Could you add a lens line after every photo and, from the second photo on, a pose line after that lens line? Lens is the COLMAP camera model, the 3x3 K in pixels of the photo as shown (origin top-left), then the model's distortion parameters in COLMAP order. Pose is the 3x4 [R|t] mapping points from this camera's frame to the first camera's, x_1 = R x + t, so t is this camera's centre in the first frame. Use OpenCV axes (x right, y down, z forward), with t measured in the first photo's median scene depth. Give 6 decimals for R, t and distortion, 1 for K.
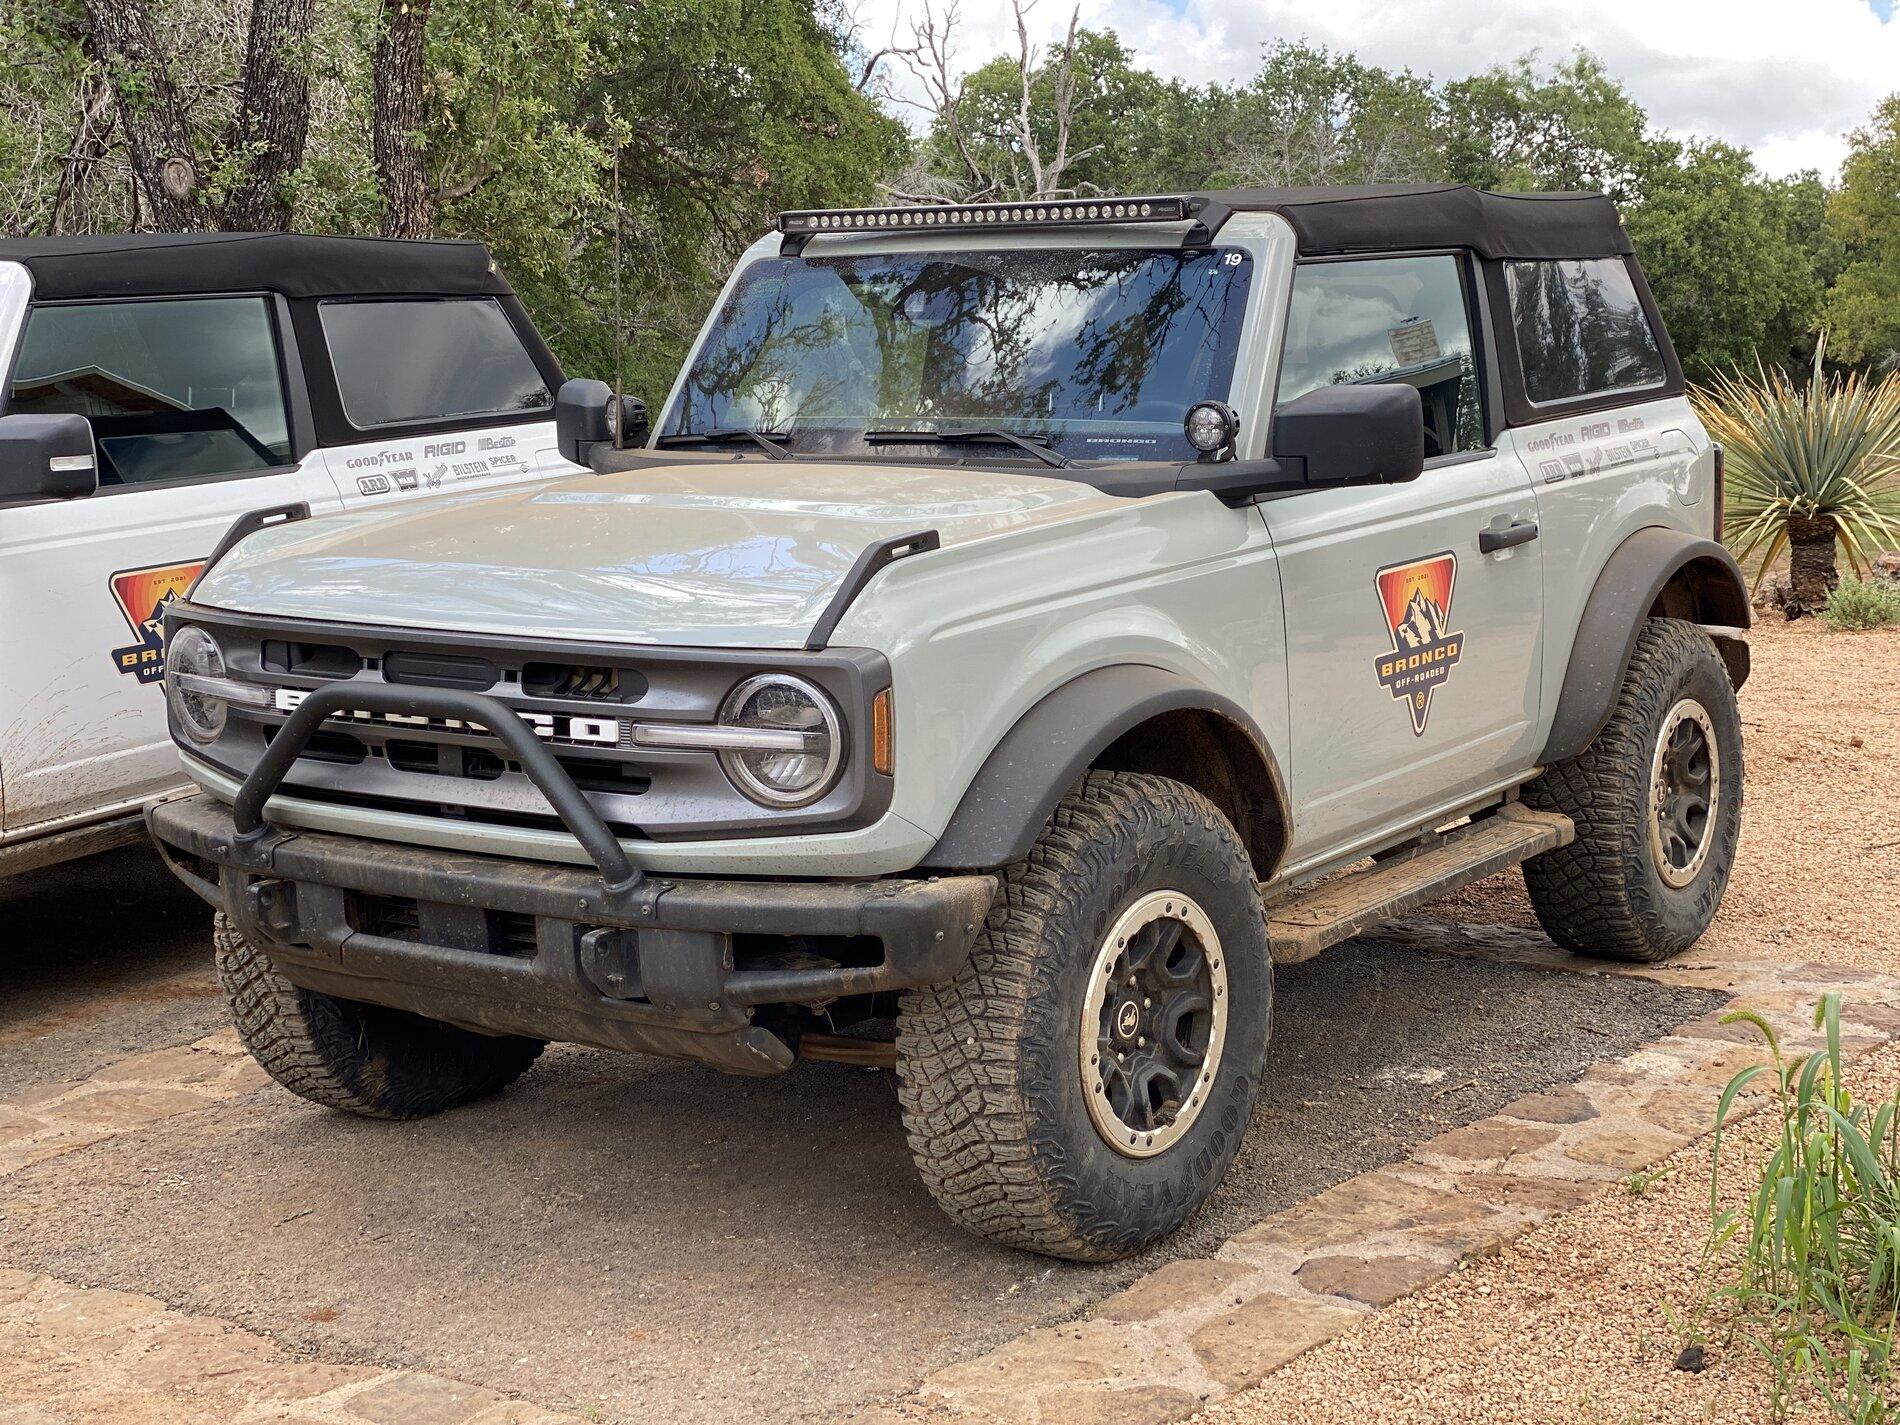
lens RADIAL K [[3100.2, 0, 963.2], [0, 3100.2, 721.1], [0, 0, 1]] dist [0.043243, 0.000000]
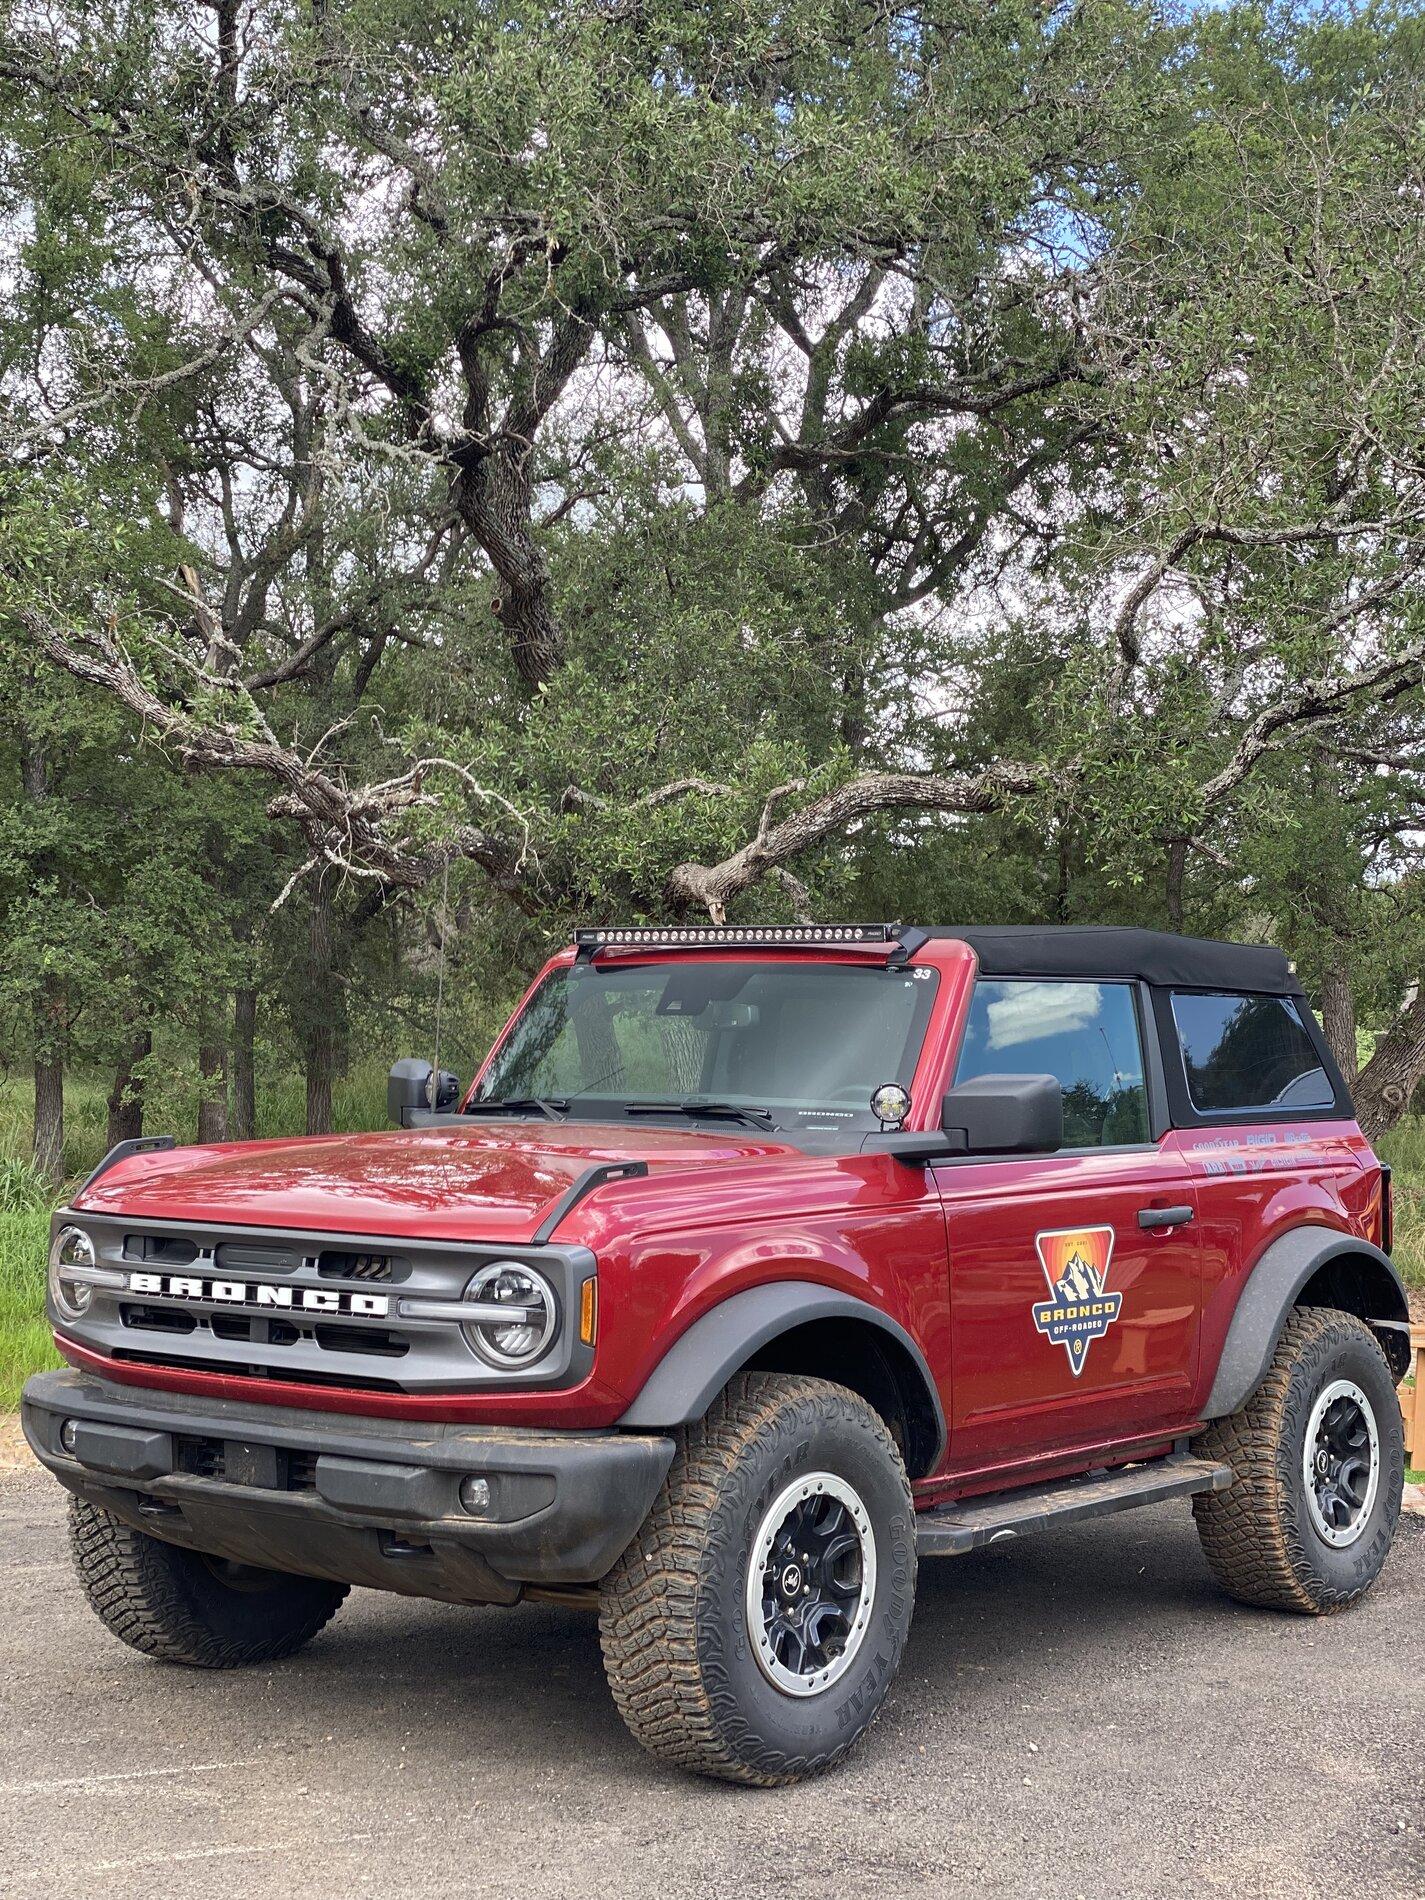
lens RADIAL K [[3100.2, 0, 709.1], [0, 3100.2, 933.9], [0, 0, 1]] dist [0.043243, 0.000000]
pose [[0.997520, 0.039533, -0.058230, 0.078411], [-0.049219, 0.983225, -0.175630, 0.061862], [0.050310, 0.178060, 0.982733, -0.244182]]
